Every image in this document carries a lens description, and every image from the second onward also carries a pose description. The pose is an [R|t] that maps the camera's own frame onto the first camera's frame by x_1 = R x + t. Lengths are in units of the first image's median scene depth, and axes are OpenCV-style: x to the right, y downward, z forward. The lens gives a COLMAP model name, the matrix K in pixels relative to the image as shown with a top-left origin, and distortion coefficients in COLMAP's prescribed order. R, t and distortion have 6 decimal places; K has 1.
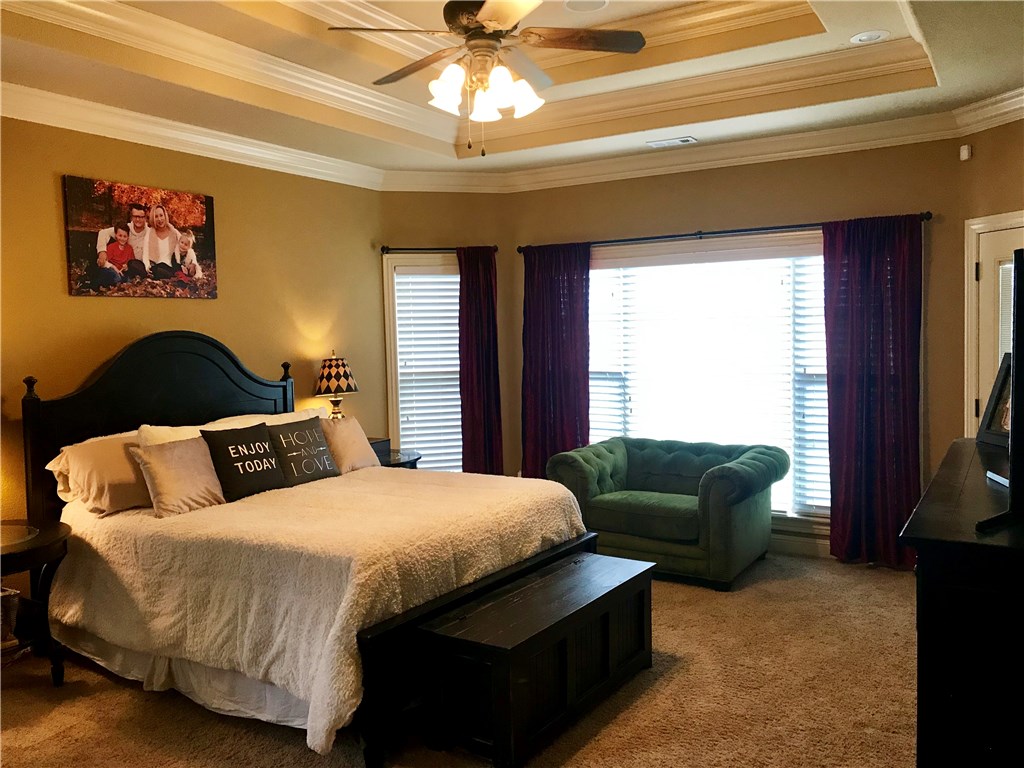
lens RADIAL K [[844.2, 0, 513.2], [0, 844.2, 382.9], [0, 0, 1]] dist [0.000994, -0.005507]
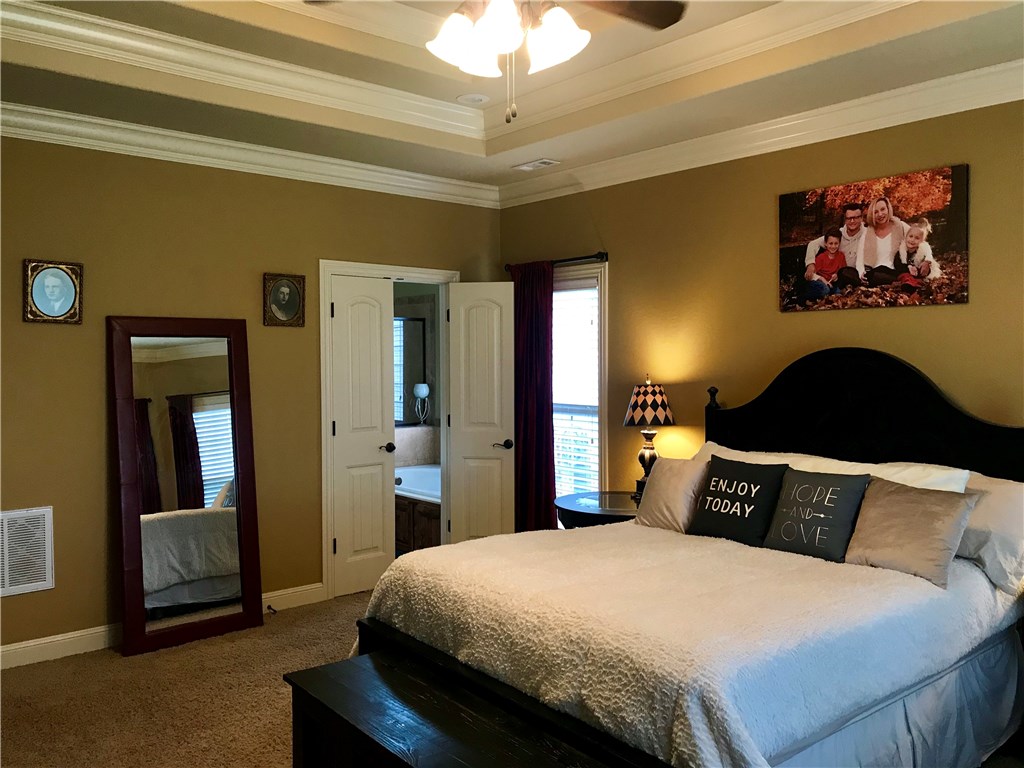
lens RADIAL K [[844.2, 0, 513.5], [0, 844.2, 382.3], [0, 0, 1]] dist [0.000994, -0.005507]
pose [[-0.313450, 0.048880, -0.948346, 0.511249], [-0.053521, 0.996177, 0.069036, -0.067203], [0.948095, 0.072396, -0.309636, 0.944959]]
